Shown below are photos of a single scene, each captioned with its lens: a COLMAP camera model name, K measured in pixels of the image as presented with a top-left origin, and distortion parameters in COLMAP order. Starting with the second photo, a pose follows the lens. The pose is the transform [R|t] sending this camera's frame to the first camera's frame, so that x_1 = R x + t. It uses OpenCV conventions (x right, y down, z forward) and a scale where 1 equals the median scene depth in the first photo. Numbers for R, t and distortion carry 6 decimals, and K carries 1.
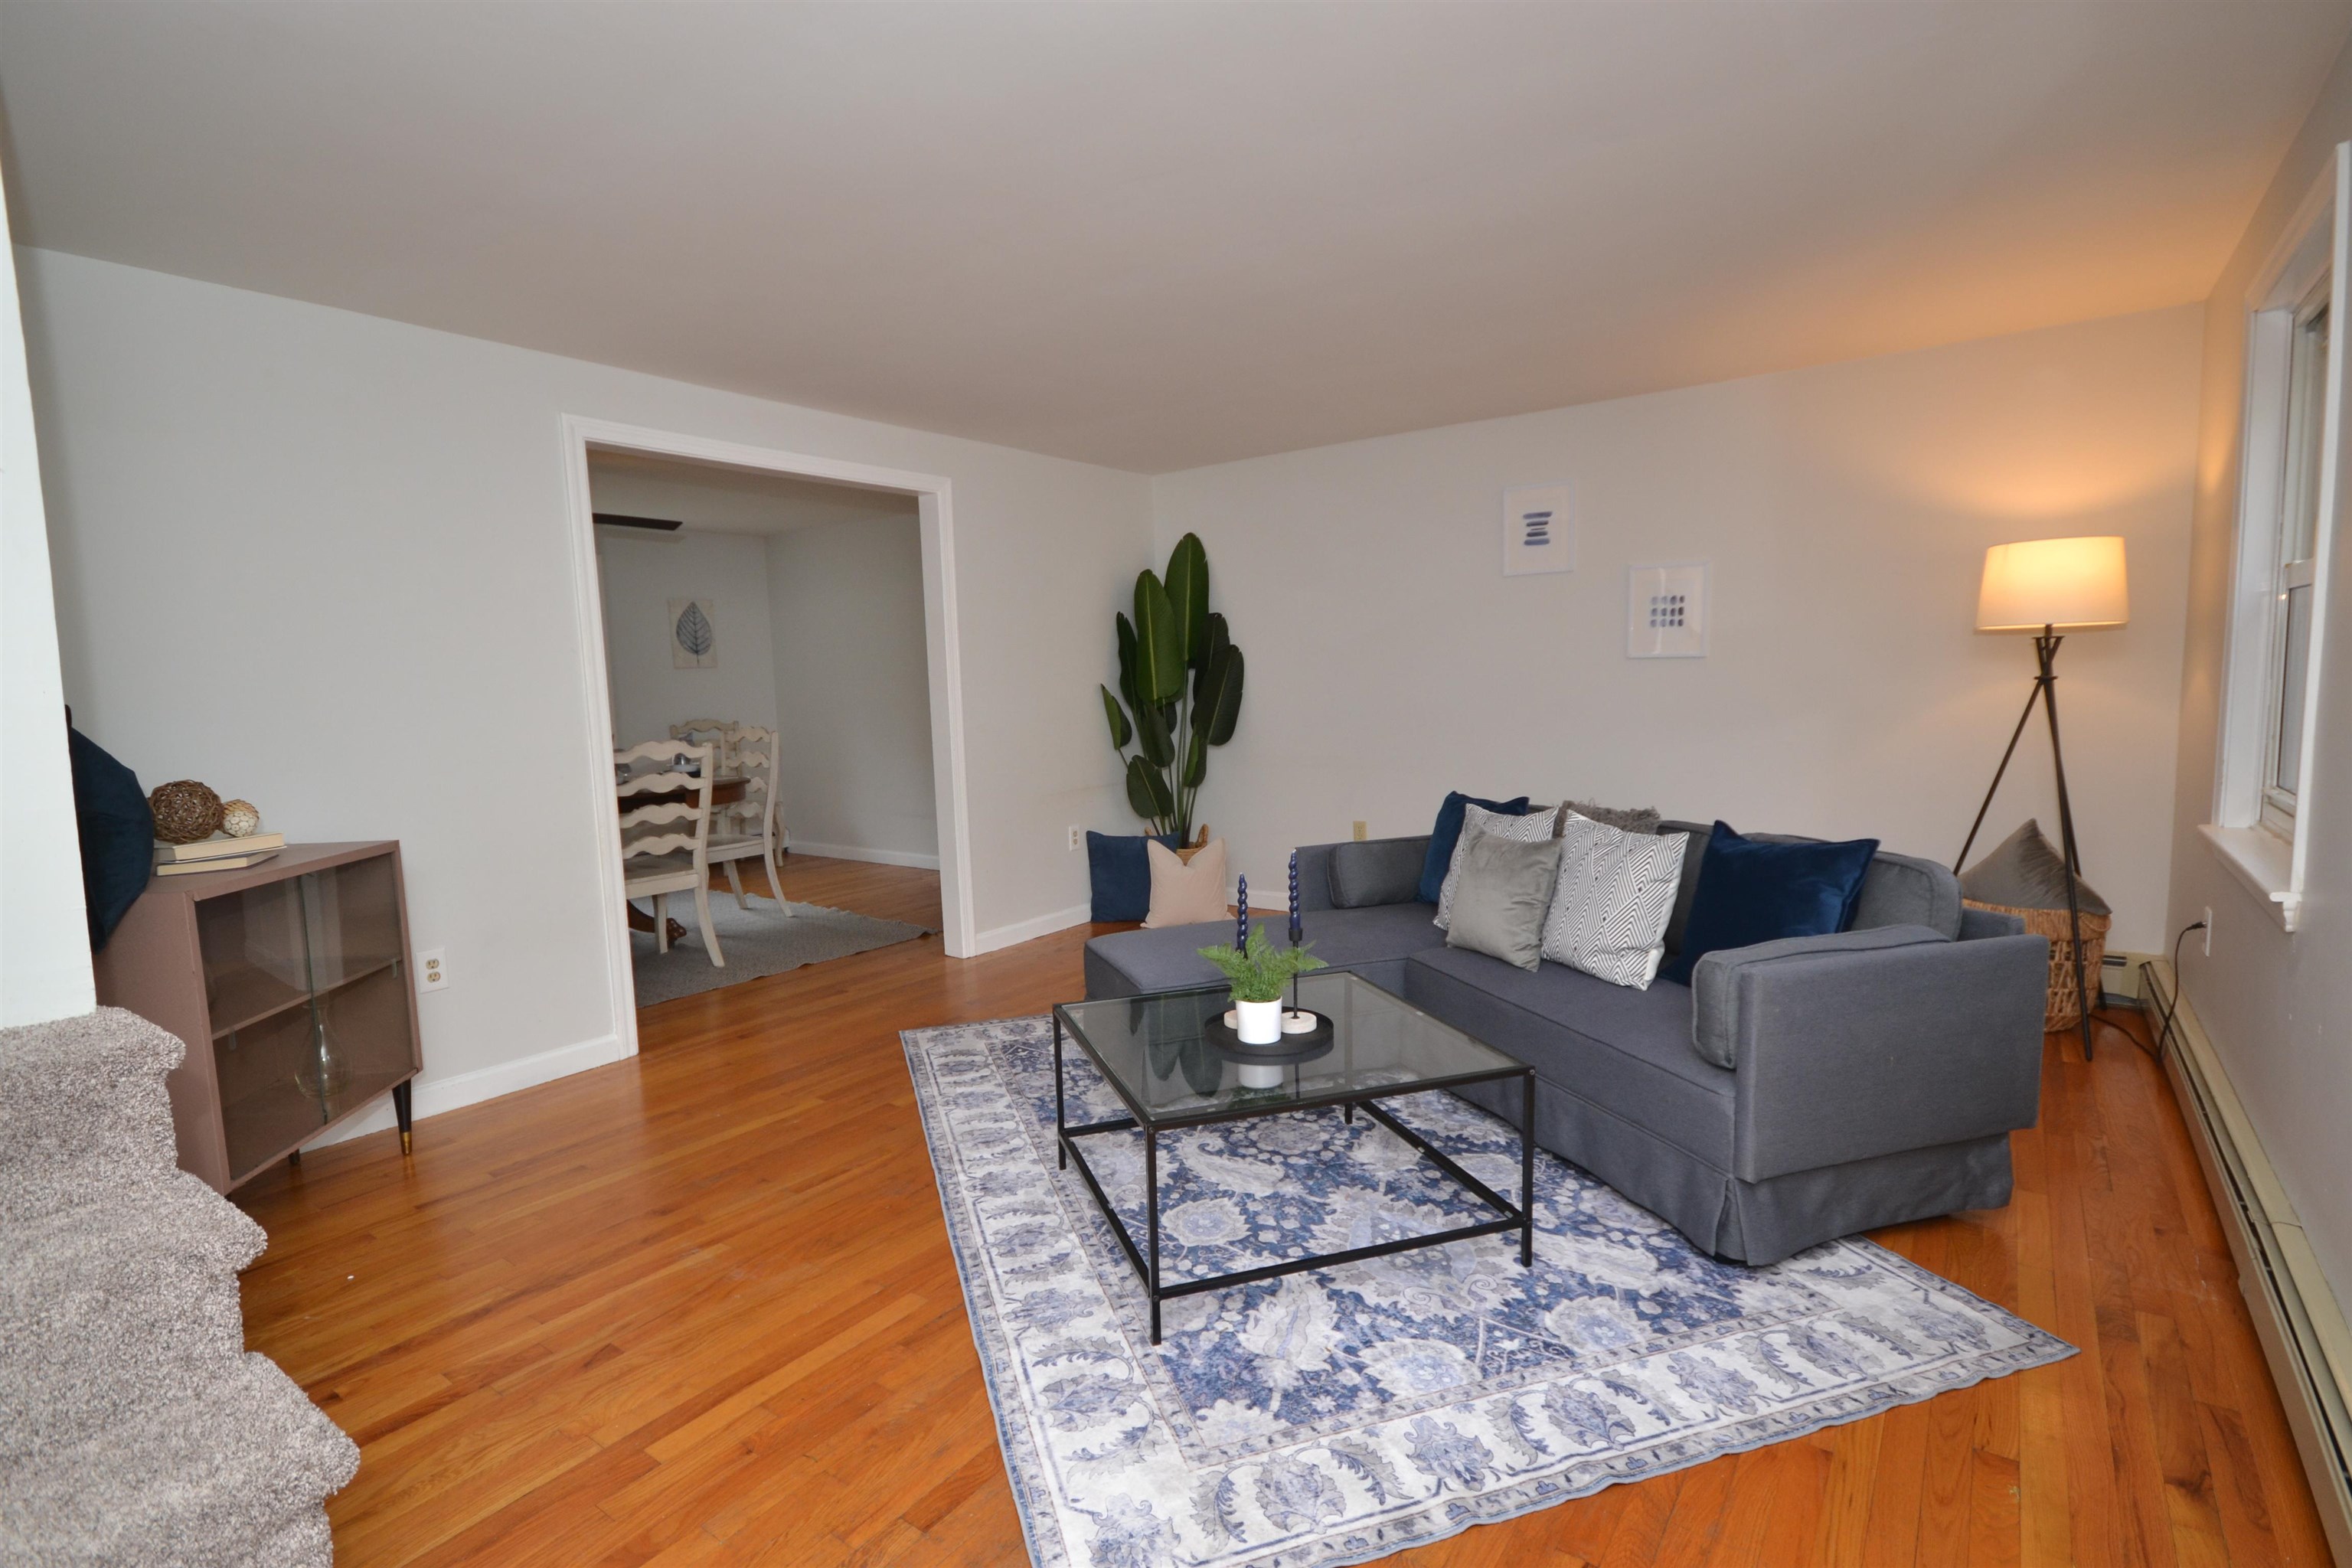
lens RADIAL K [[1143.4, 0, 1168.1], [0, 1143.4, 784.7], [0, 0, 1]] dist [0.004396, 0.000681]
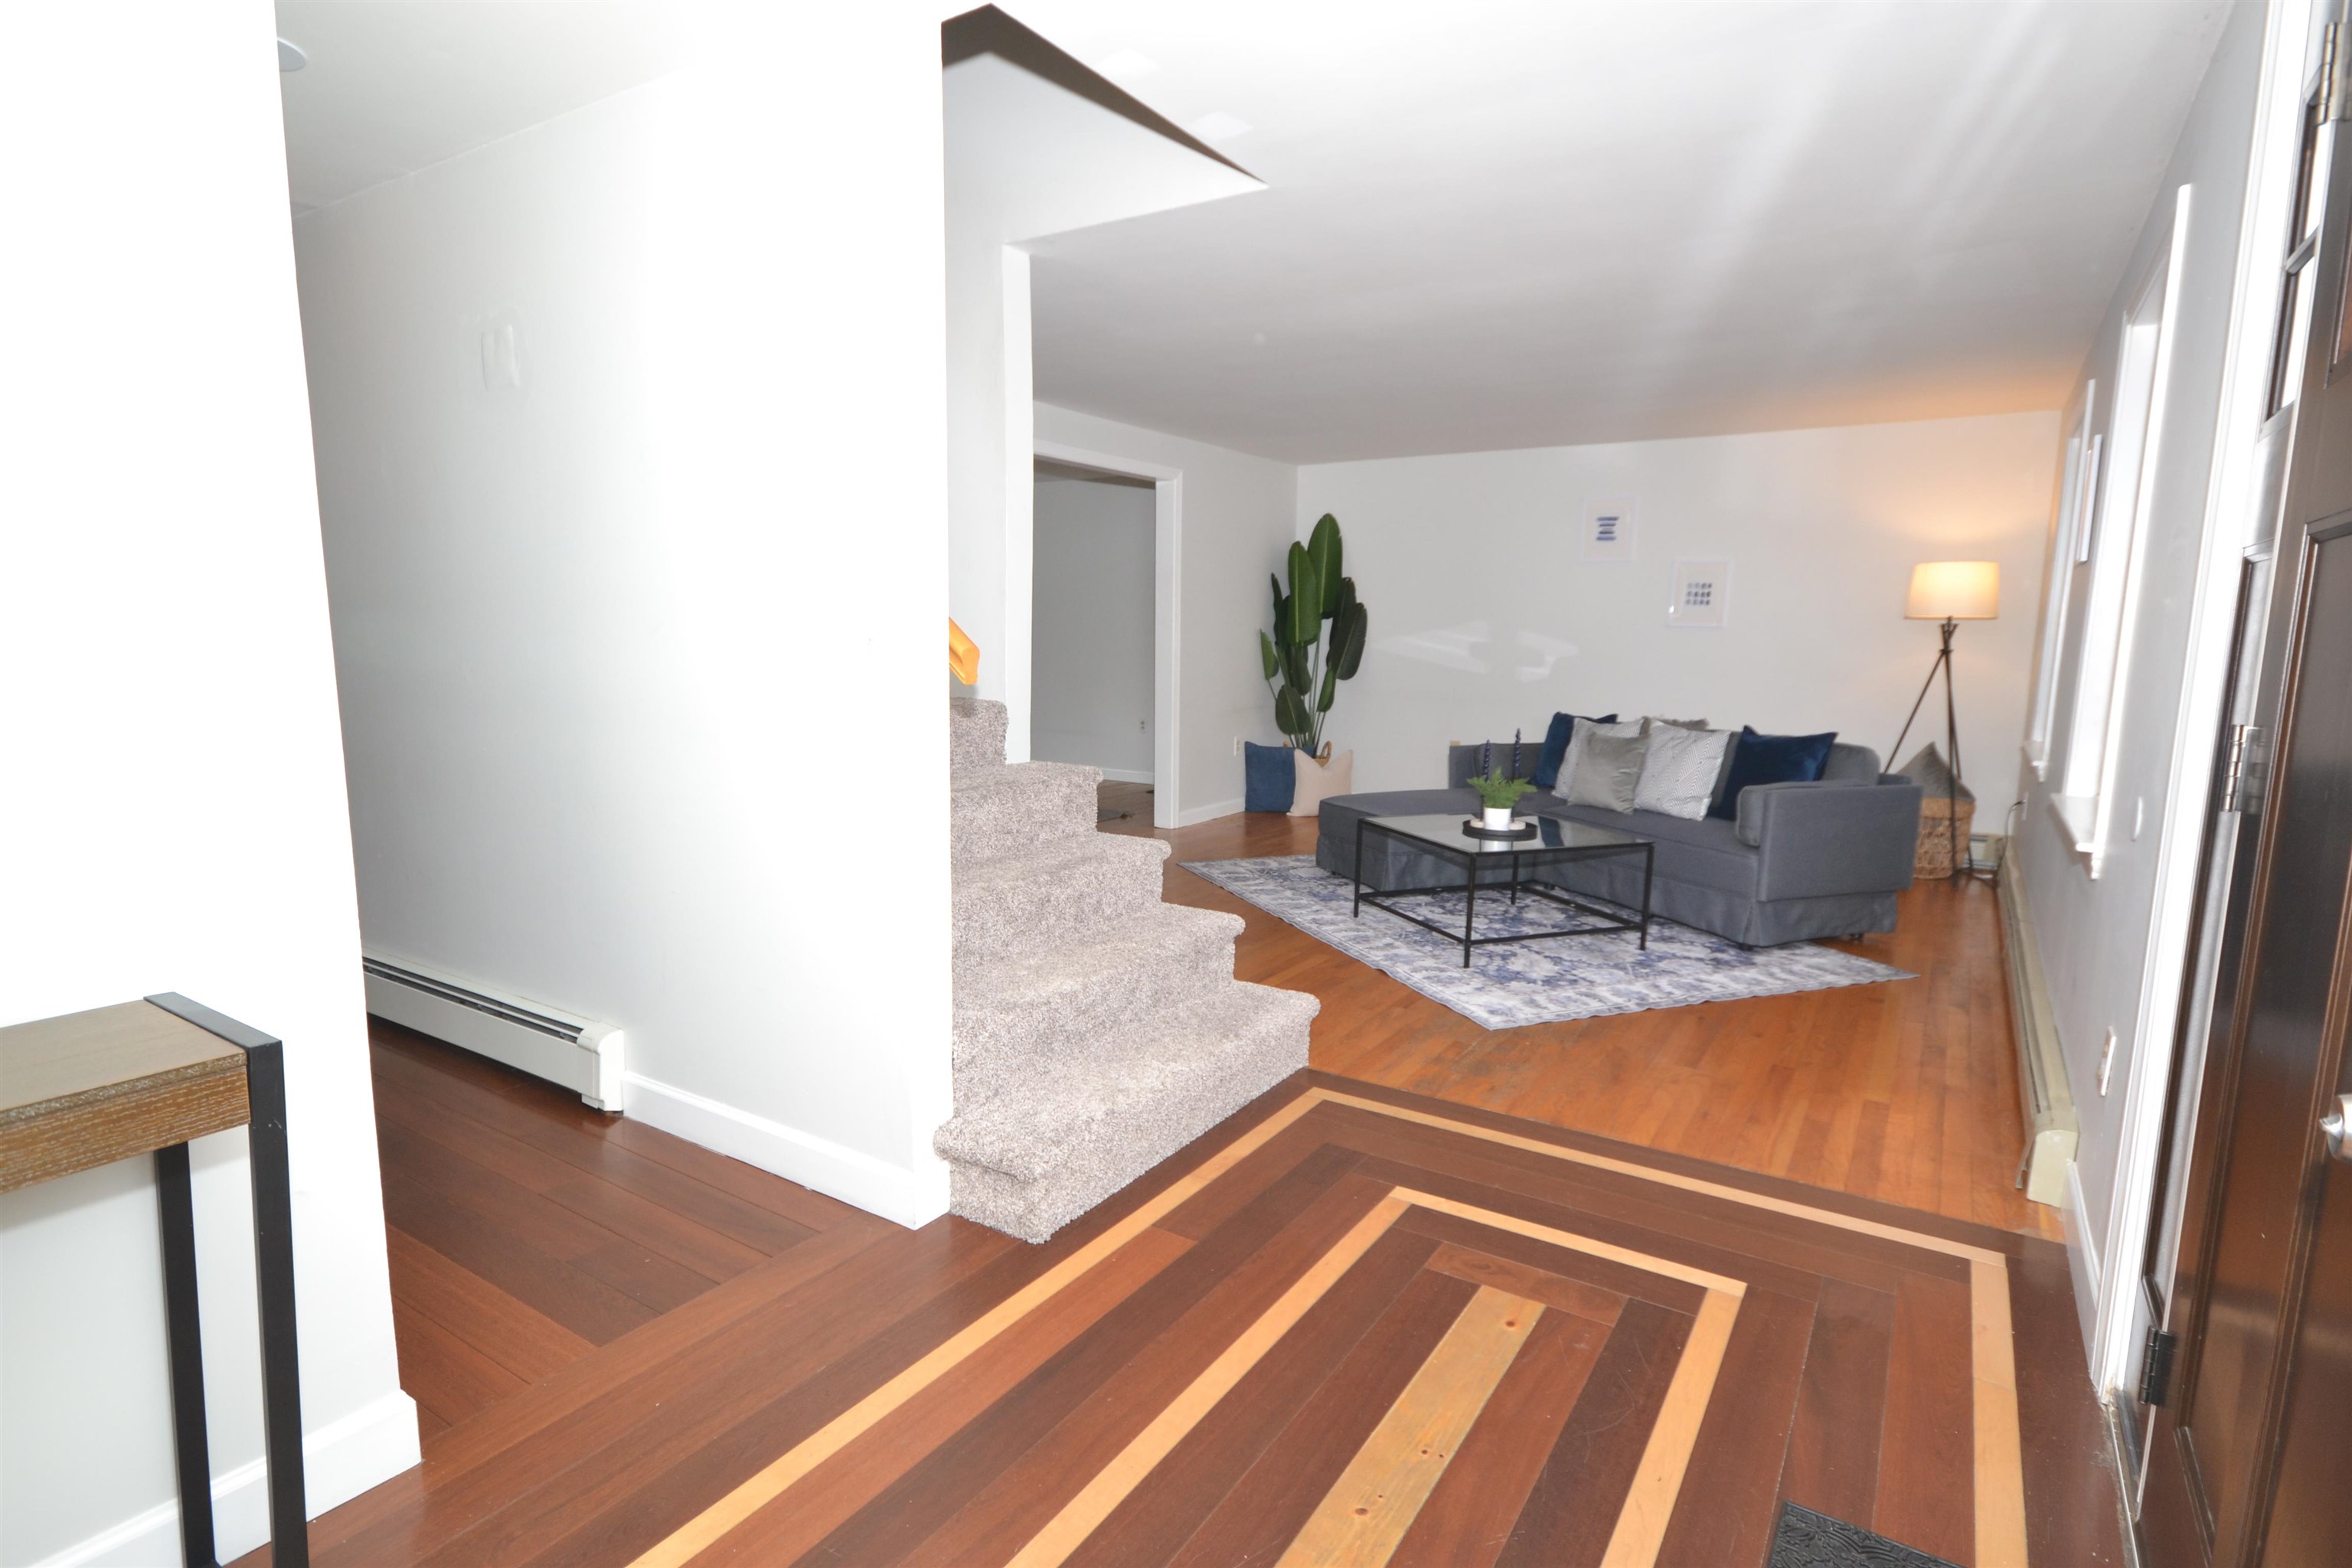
lens RADIAL K [[1181.6, 0, 1183.4], [0, 1181.6, 785.2], [0, 0, 1]] dist [0.003382, 0.001943]
pose [[0.997799, 0.035357, 0.056090, -0.448694], [-0.037584, 0.998526, 0.039155, 0.083805], [-0.054623, -0.041177, 0.997658, -0.709896]]
